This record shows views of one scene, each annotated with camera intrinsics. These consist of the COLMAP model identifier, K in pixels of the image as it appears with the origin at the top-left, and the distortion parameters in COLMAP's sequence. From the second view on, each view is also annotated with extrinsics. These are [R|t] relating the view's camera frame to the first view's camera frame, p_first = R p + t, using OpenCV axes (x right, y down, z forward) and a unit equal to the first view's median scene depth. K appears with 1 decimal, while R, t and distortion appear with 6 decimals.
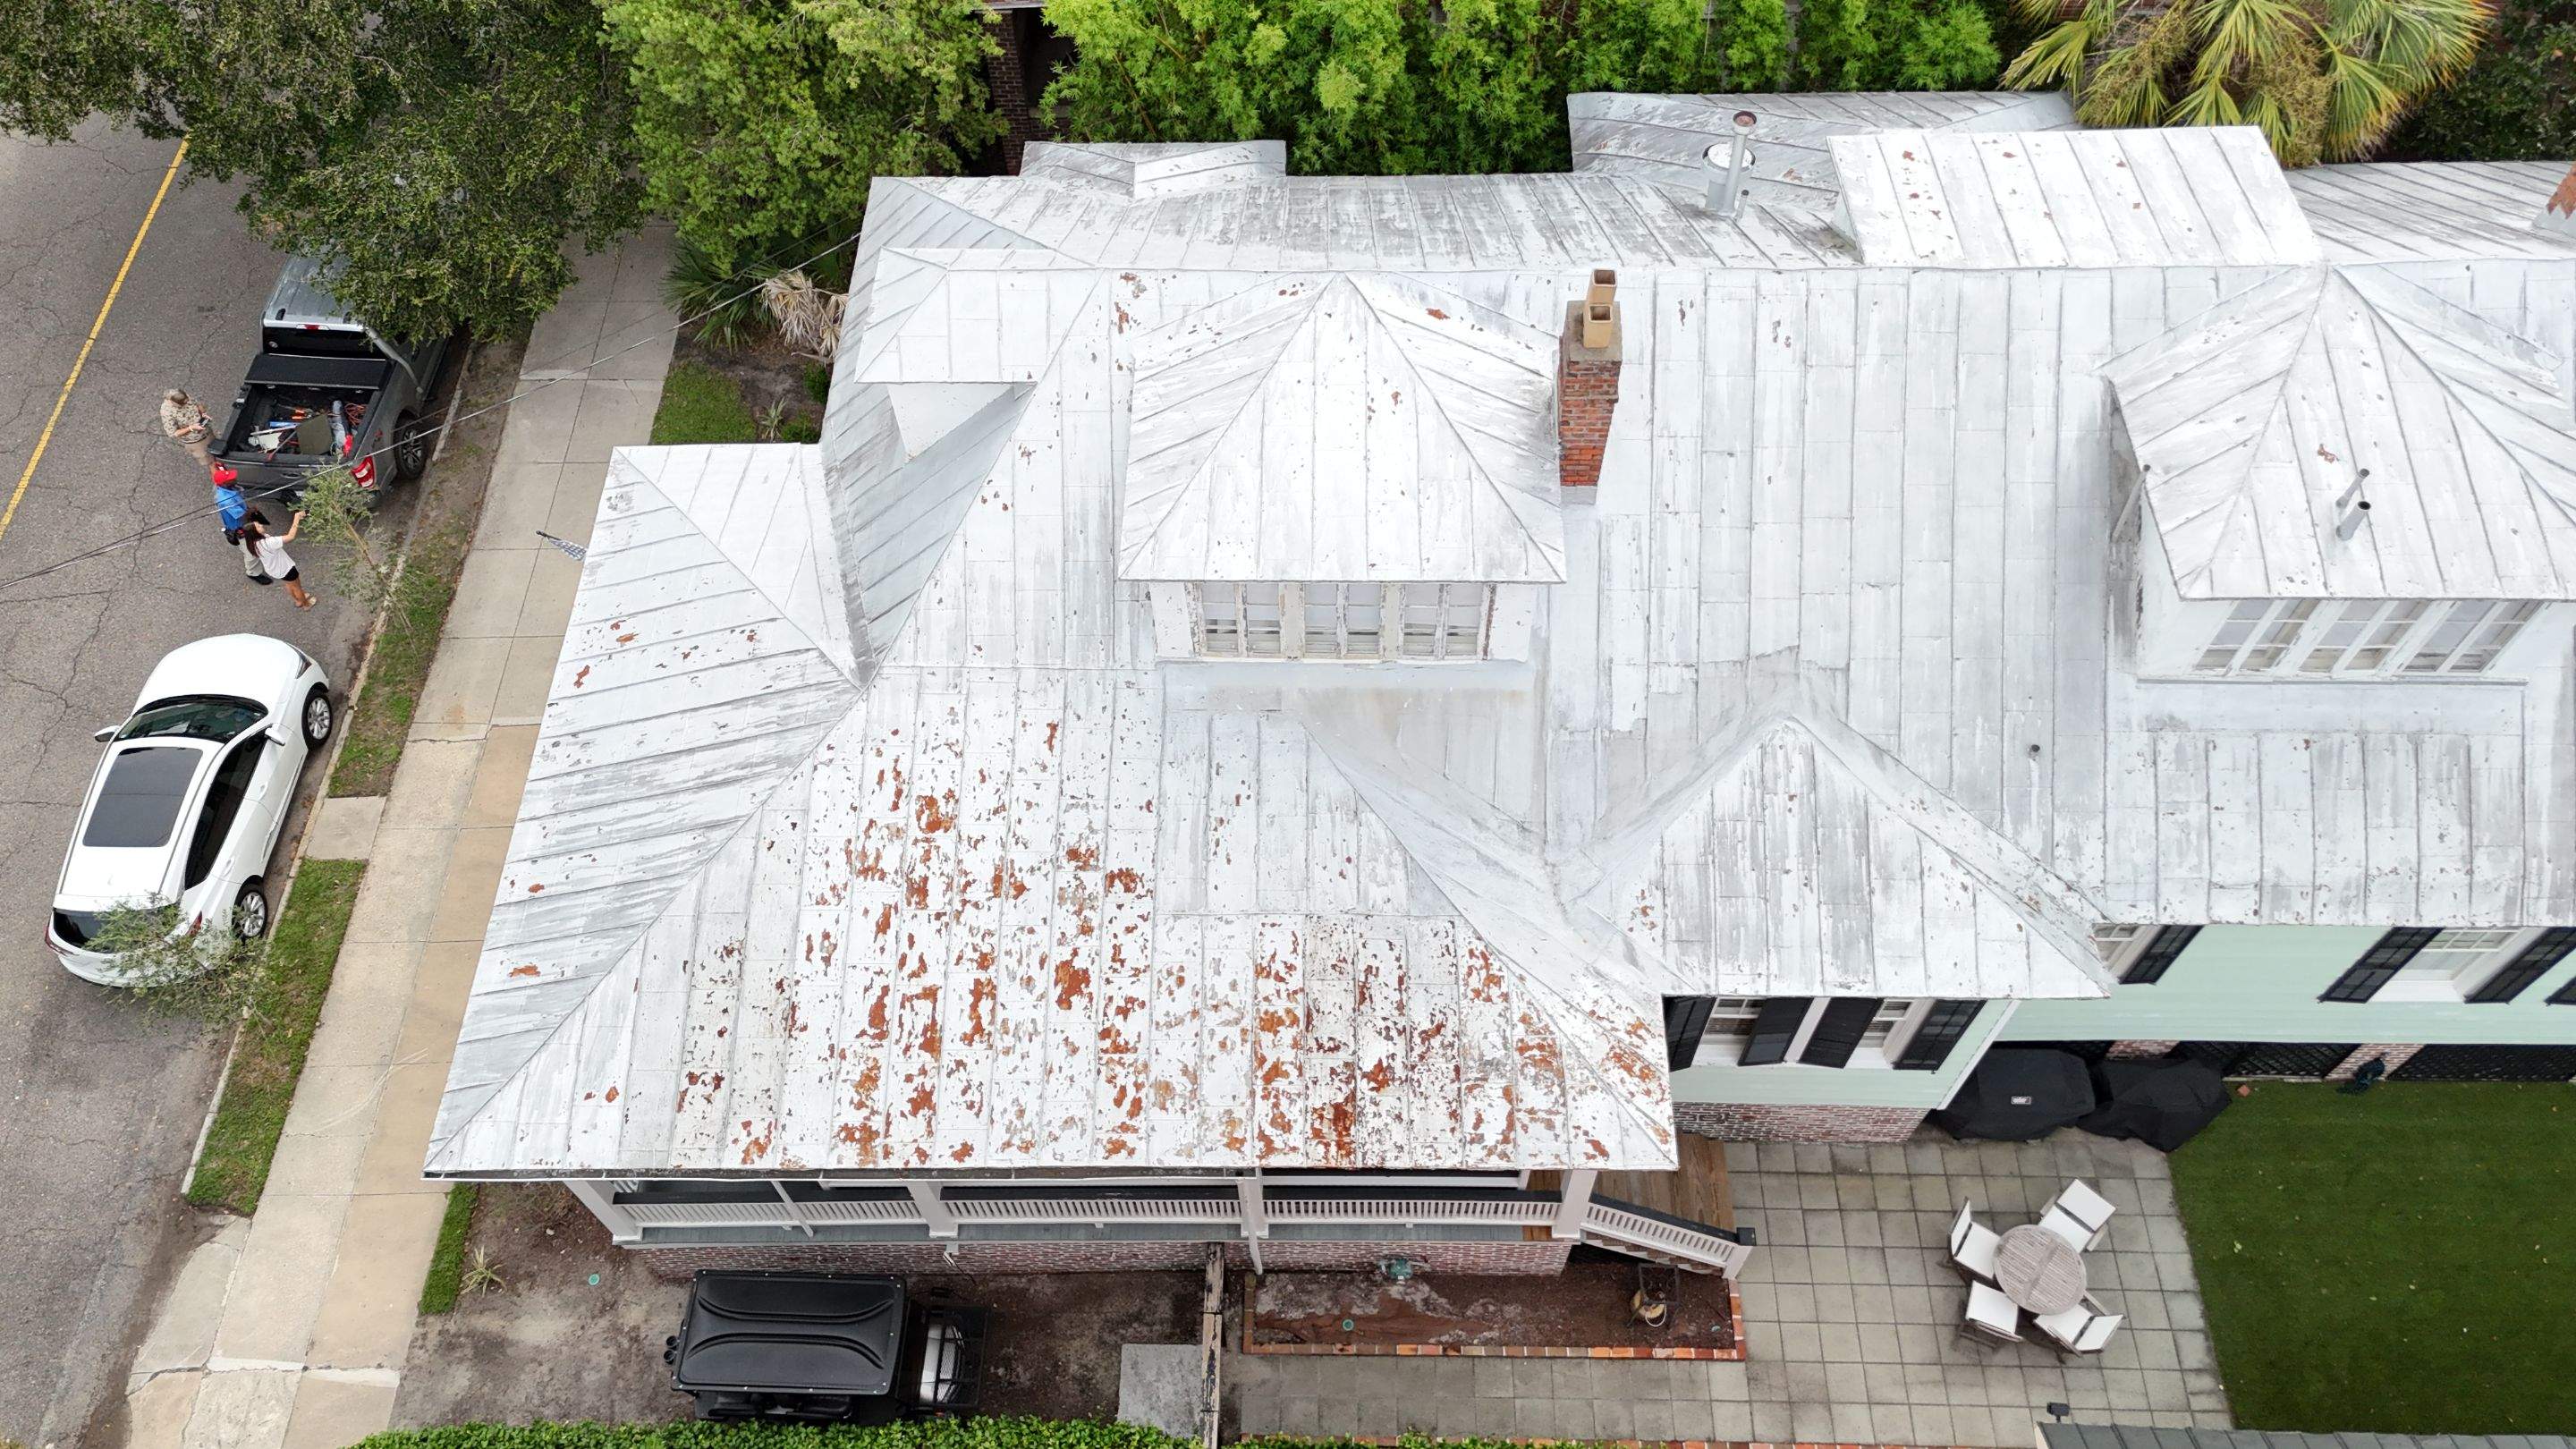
lens RADIAL K [[2492.4, 0, 1329.7], [0, 2492.4, 670.7], [0, 0, 1]] dist [0.154482, -0.234904]
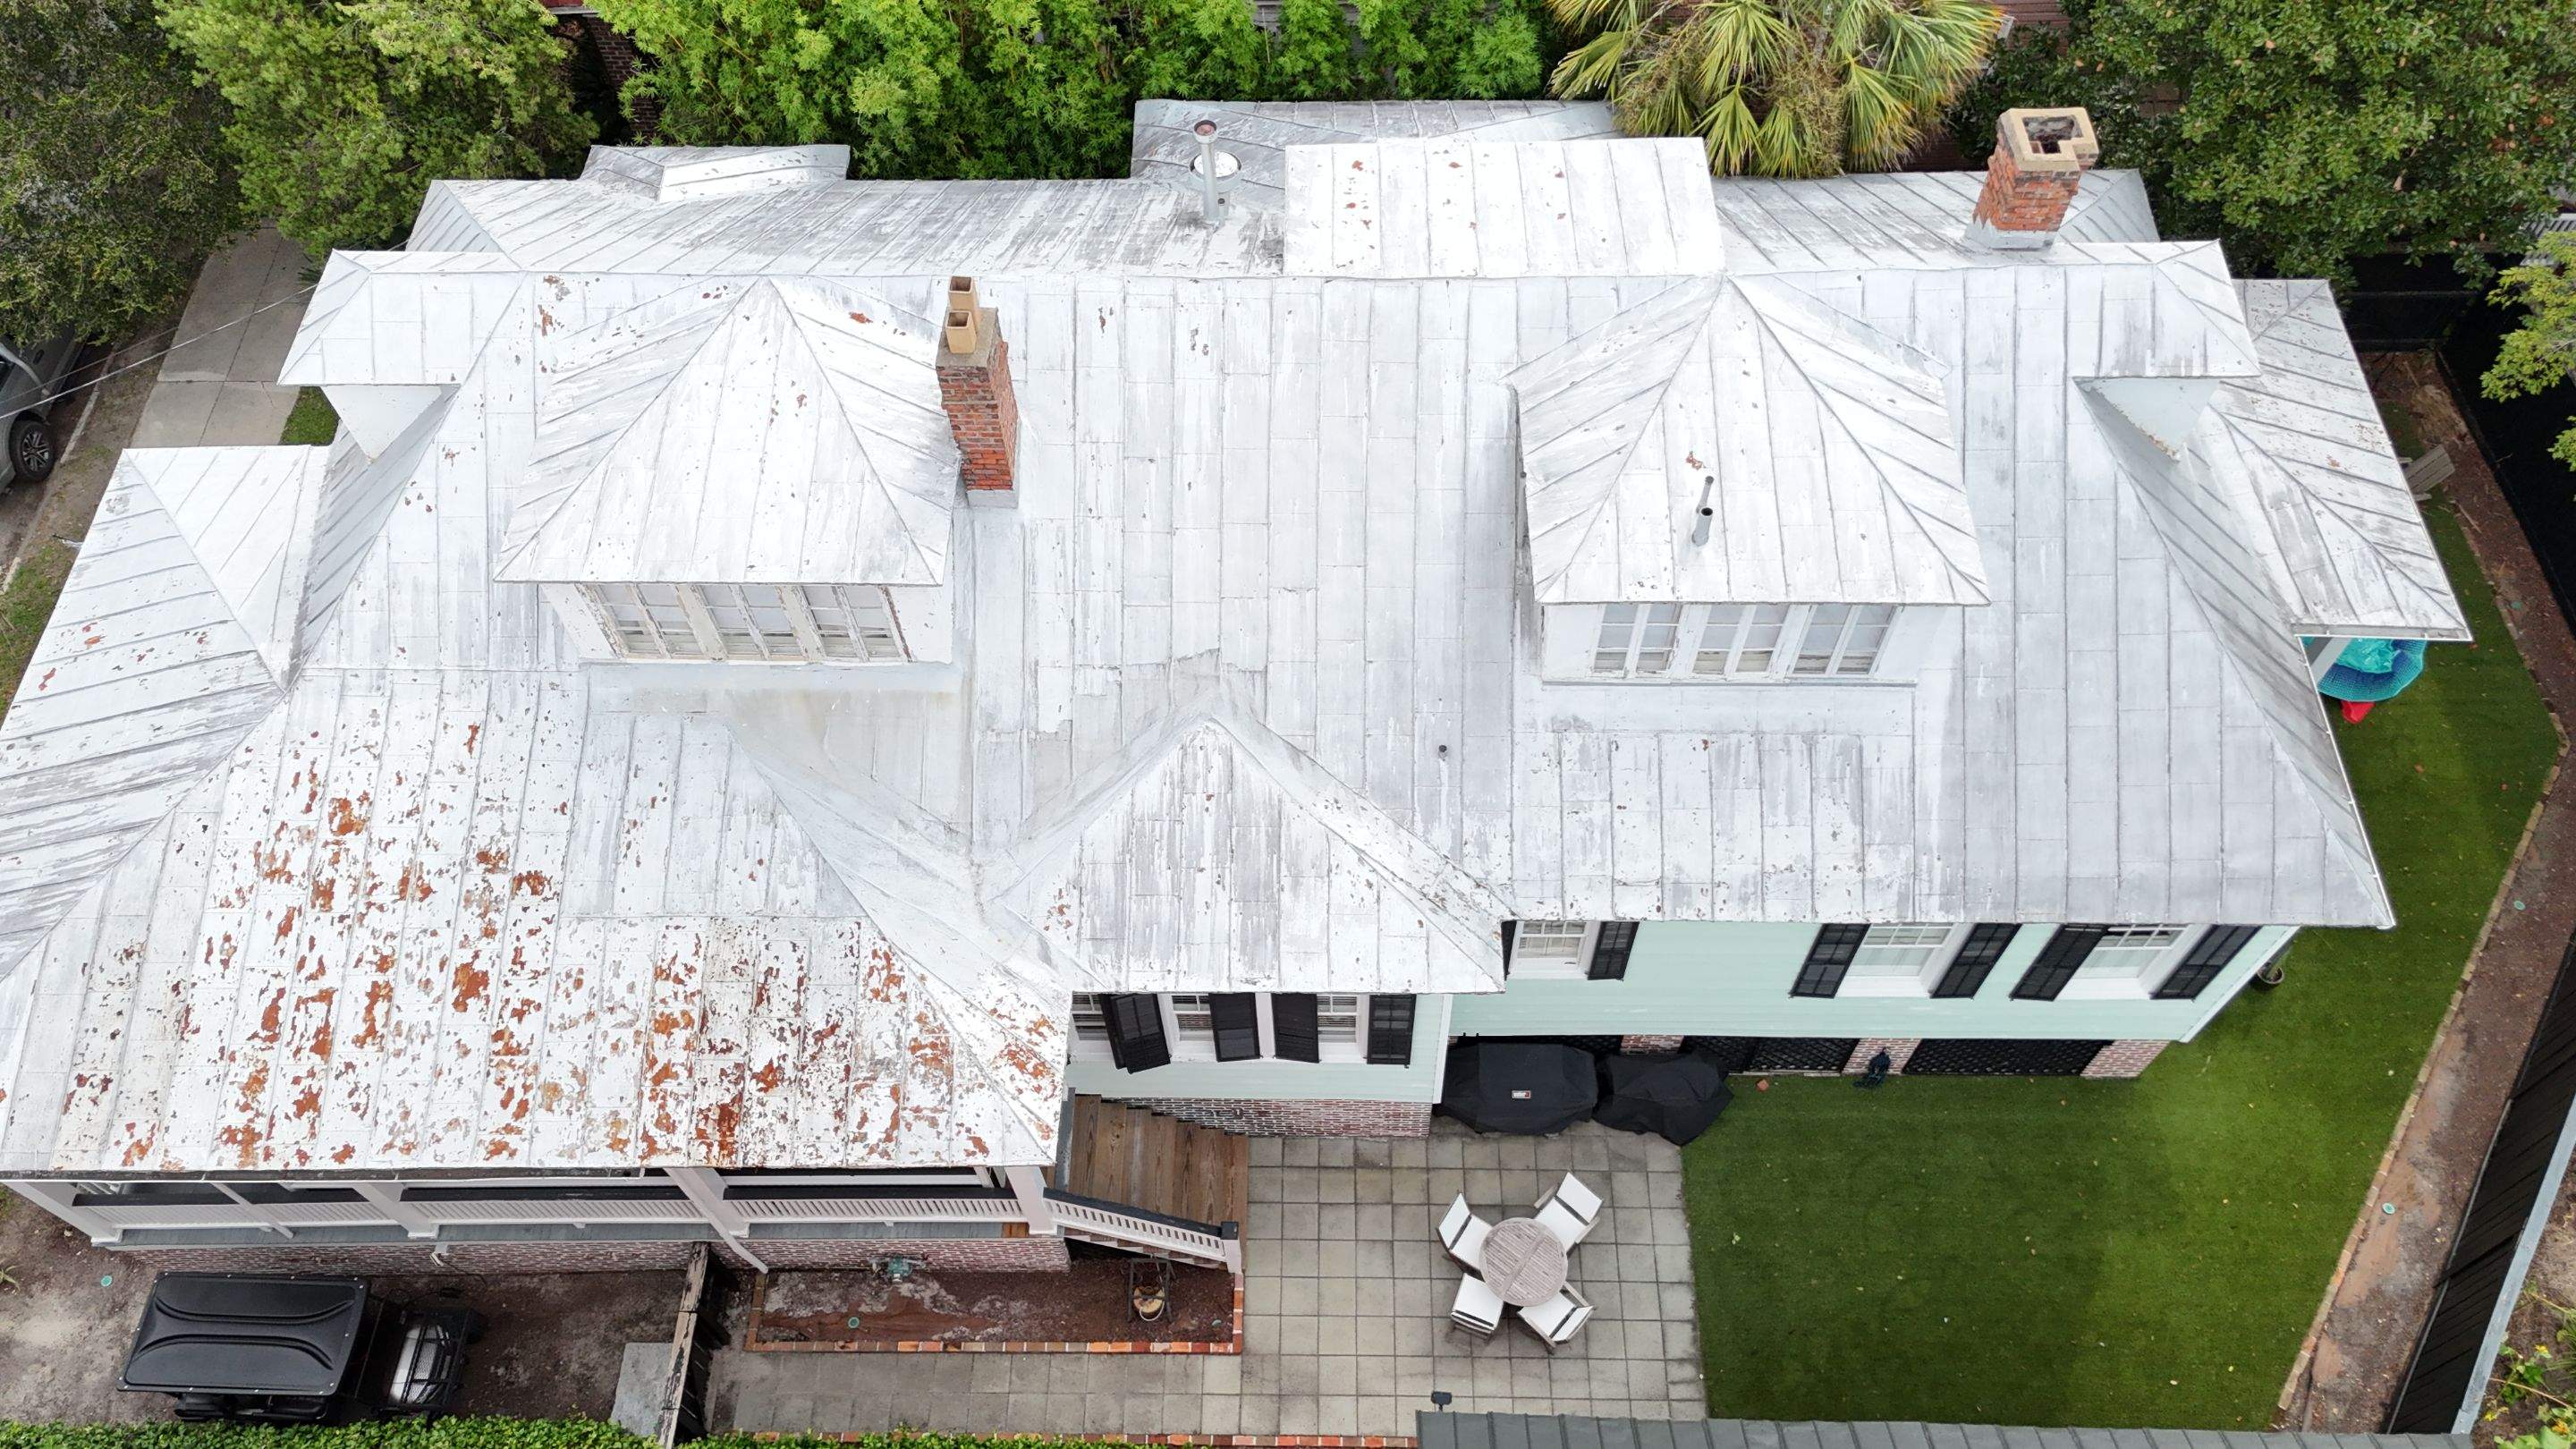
lens RADIAL K [[2492.4, 0, 1329.7], [0, 2492.4, 670.7], [0, 0, 1]] dist [0.154482, -0.234904]
pose [[0.999984, -0.000276, -0.005687, 0.238315], [0.000278, 1.000000, 0.000366, -0.001178], [0.005687, -0.000368, 0.999984, -0.010333]]
